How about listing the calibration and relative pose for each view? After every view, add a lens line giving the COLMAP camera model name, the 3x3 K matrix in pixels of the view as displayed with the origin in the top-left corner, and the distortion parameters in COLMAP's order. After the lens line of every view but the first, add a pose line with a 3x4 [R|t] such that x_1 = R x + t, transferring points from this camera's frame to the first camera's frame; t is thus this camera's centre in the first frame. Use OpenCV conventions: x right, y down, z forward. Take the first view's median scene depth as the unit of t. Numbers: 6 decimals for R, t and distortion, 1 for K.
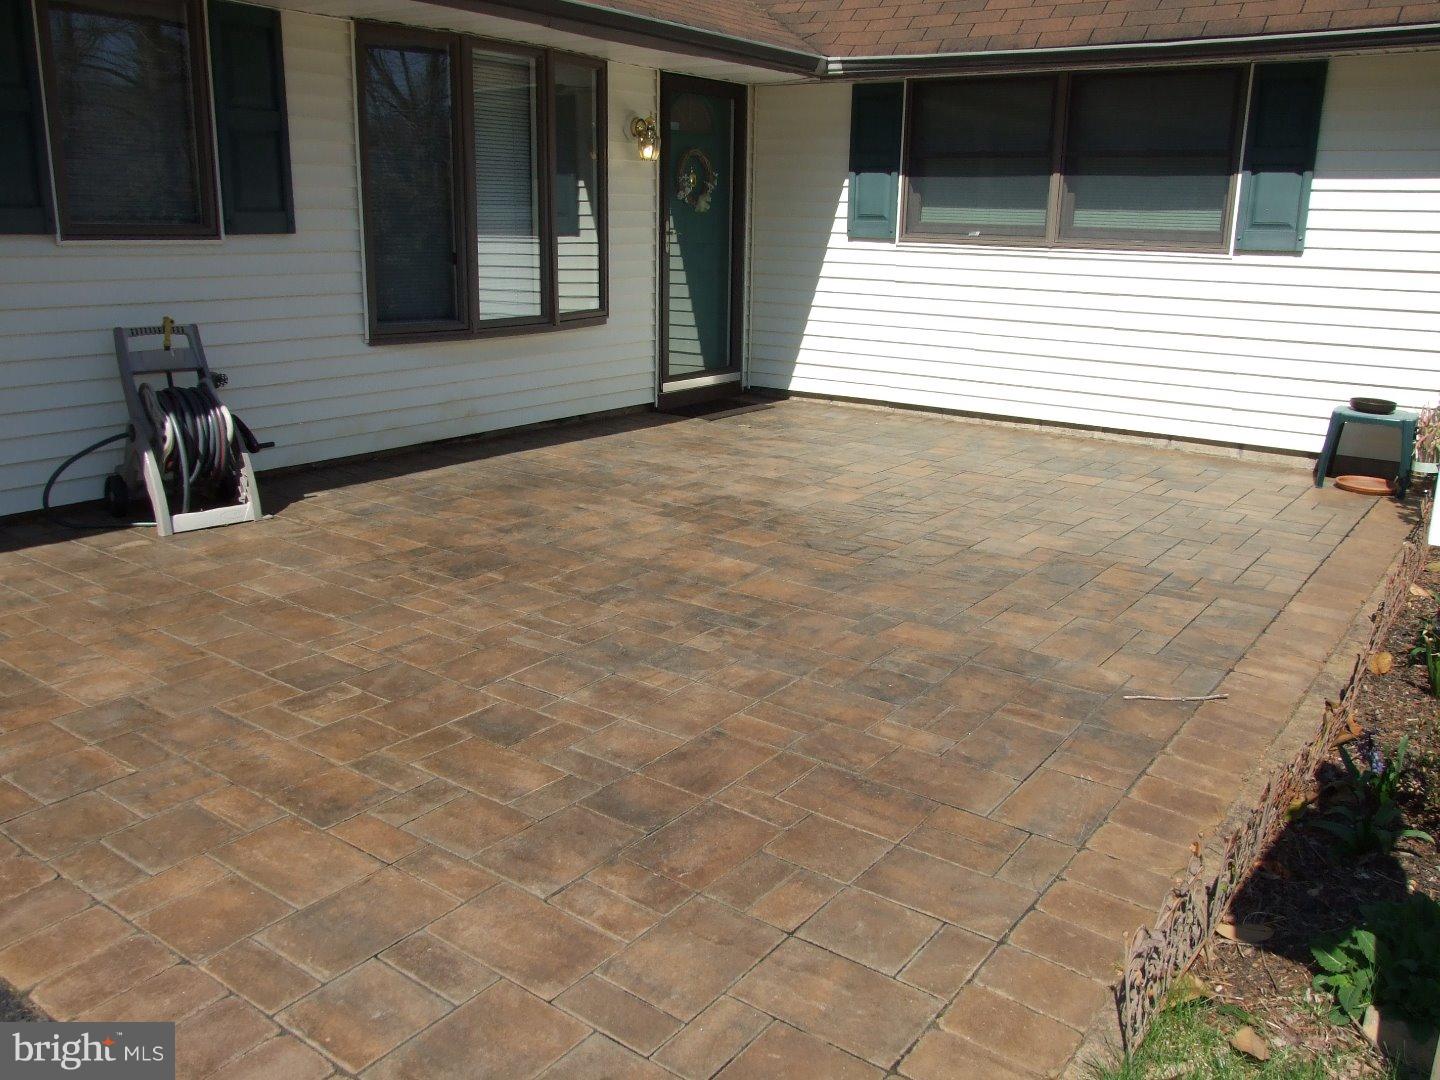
lens RADIAL K [[1267.3, 0, 720.0], [0, 1267.3, 540.0], [0, 0, 1]] dist [-0.001116, 0.004338]
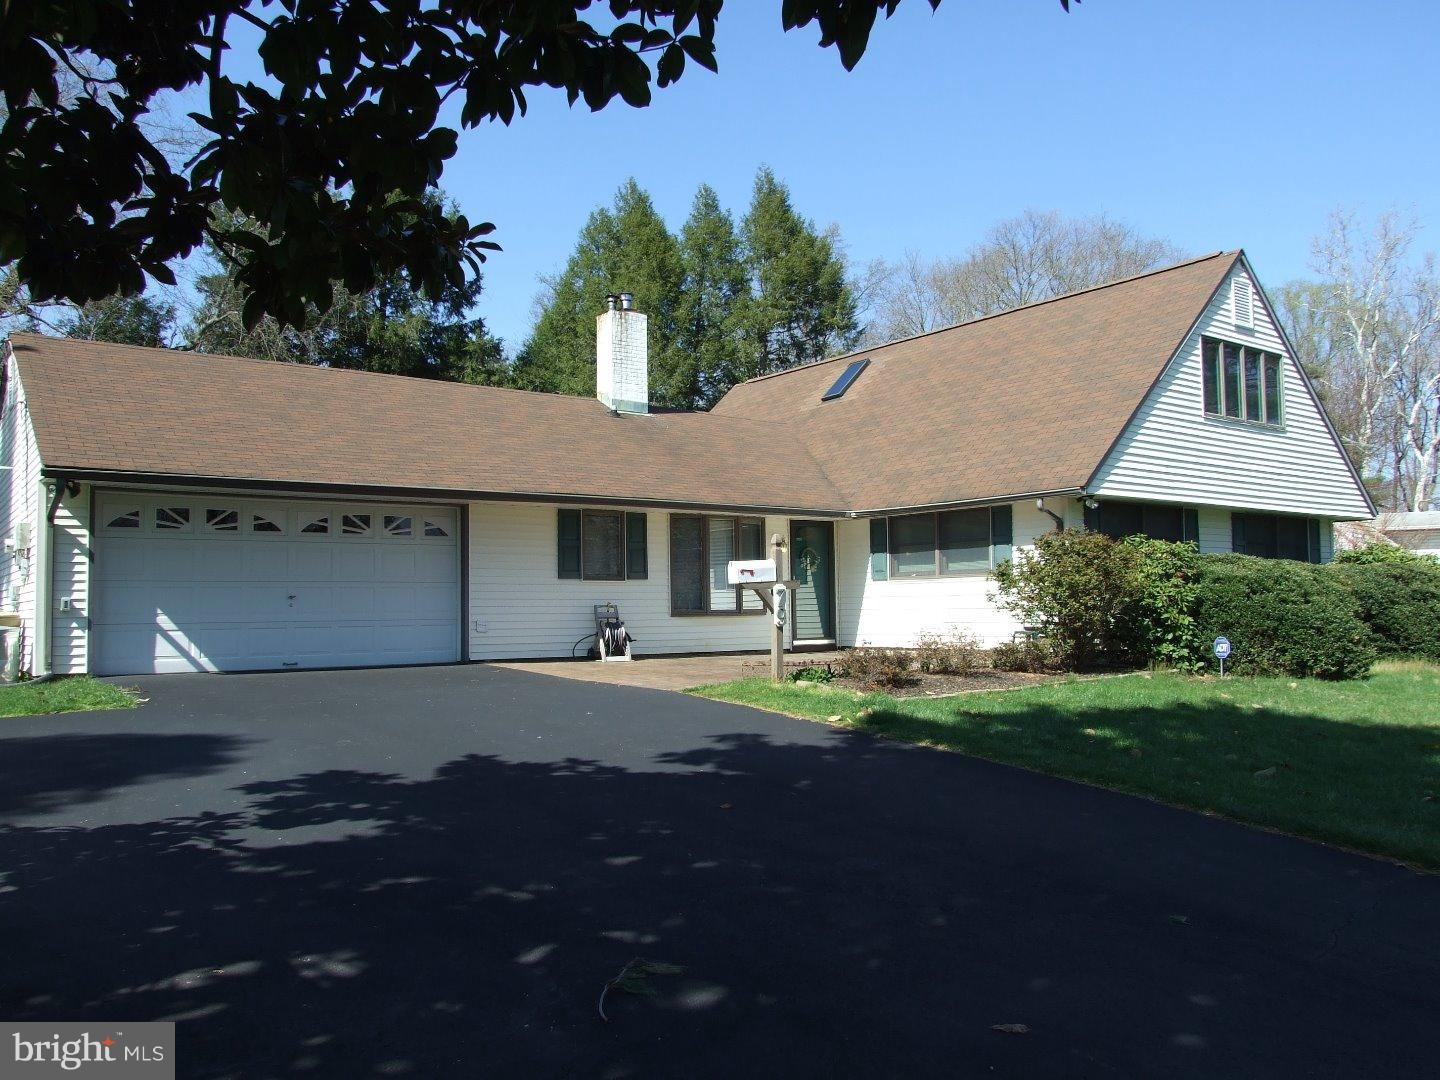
lens RADIAL K [[1166.4, 0, 720.0], [0, 1166.4, 540.0], [0, 0, 1]] dist [0.002631, 0.000885]
pose [[0.955797, -0.051657, -0.289453, 0.665874], [-0.040471, 0.951962, -0.303530, 0.526317], [0.291228, 0.301827, 0.907792, -1.574491]]
